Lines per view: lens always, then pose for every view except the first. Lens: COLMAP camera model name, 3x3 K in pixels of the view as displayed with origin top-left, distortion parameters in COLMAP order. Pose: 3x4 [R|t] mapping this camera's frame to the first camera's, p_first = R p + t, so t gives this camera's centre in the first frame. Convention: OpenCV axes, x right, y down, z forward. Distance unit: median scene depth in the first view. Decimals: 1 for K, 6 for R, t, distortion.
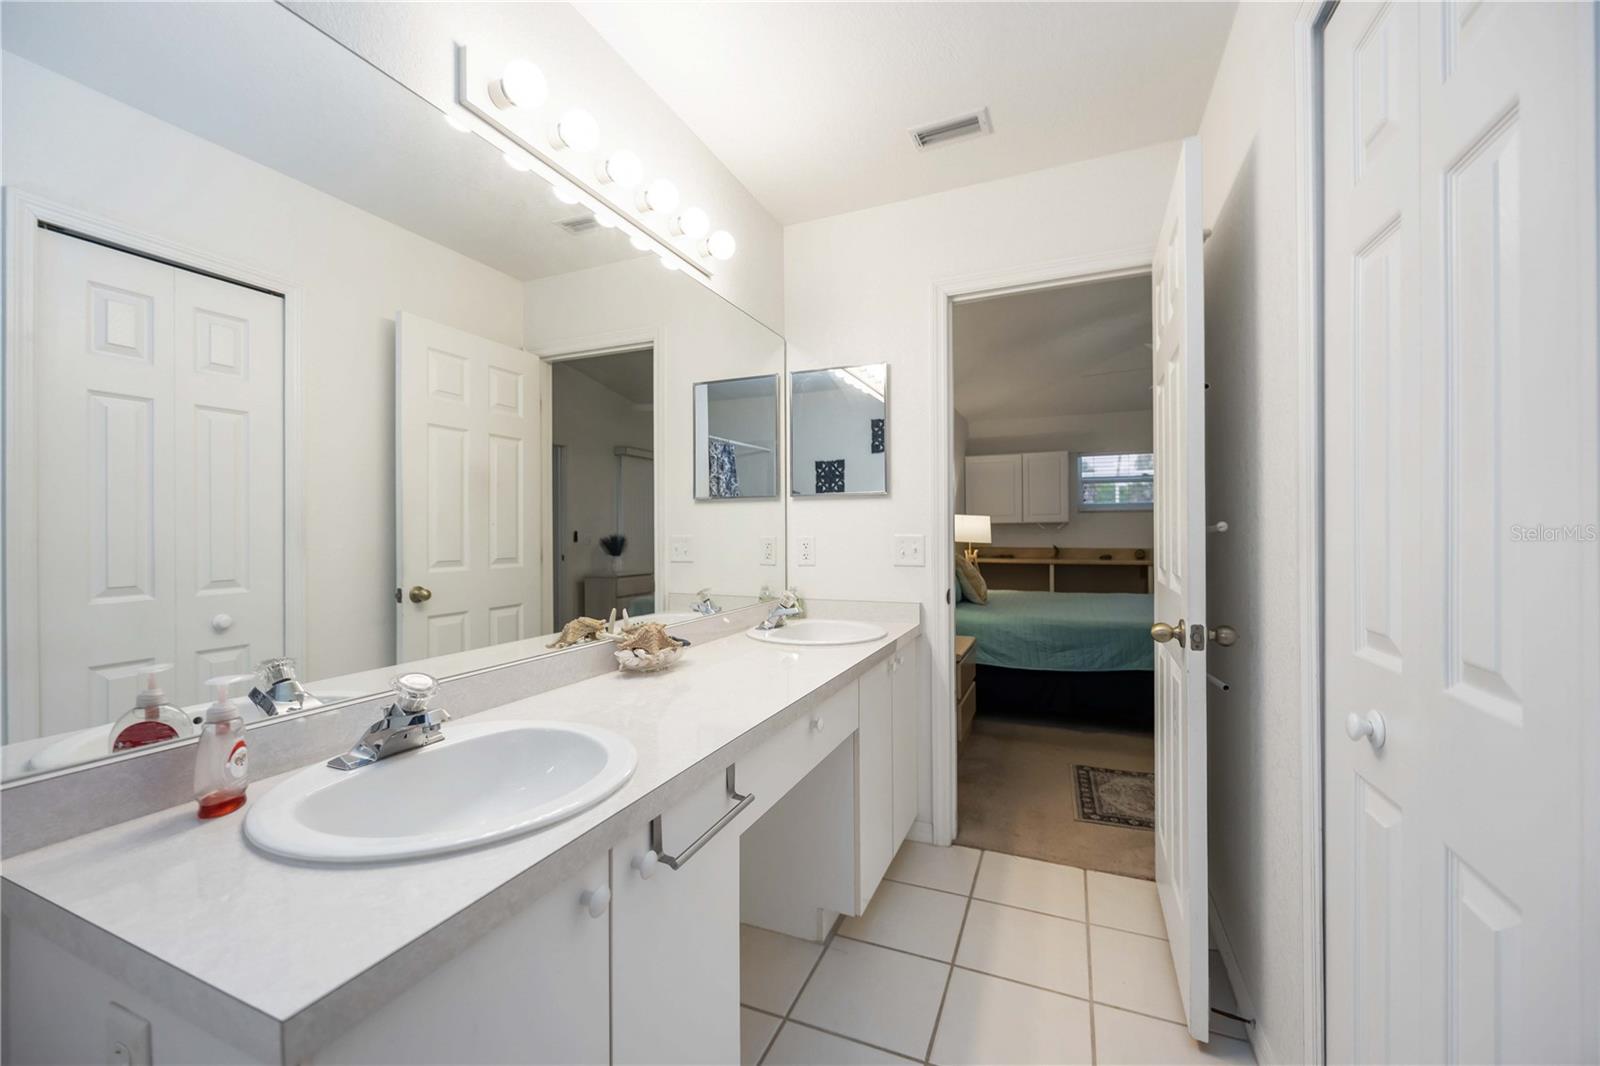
lens RADIAL K [[610.5, 0, 800.0], [0, 610.5, 533.0], [0, 0, 1]] dist [0.000970, 0.000074]
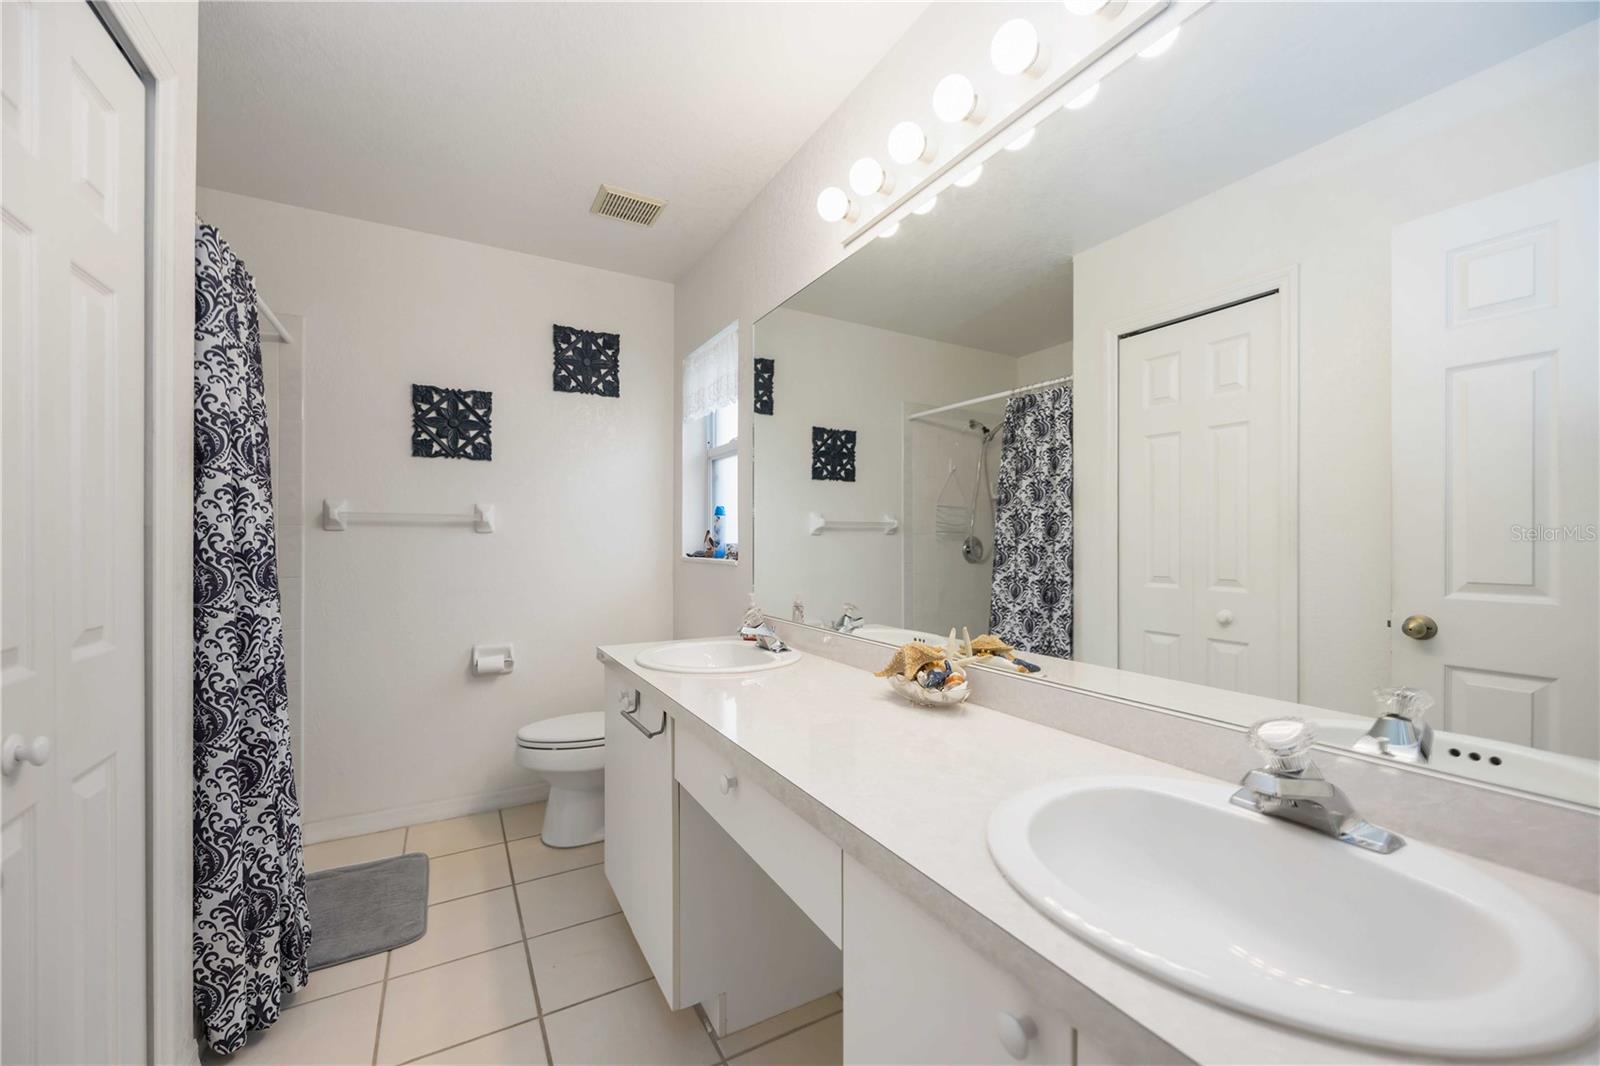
lens RADIAL K [[610.5, 0, 800.0], [0, 610.5, 533.0], [0, 0, 1]] dist [0.000970, 0.000074]
pose [[-0.593170, 0.003440, -0.805070, 0.401601], [0.007795, 0.999969, -0.001471, -0.010544], [0.805040, -0.007148, -0.593178, 1.034180]]
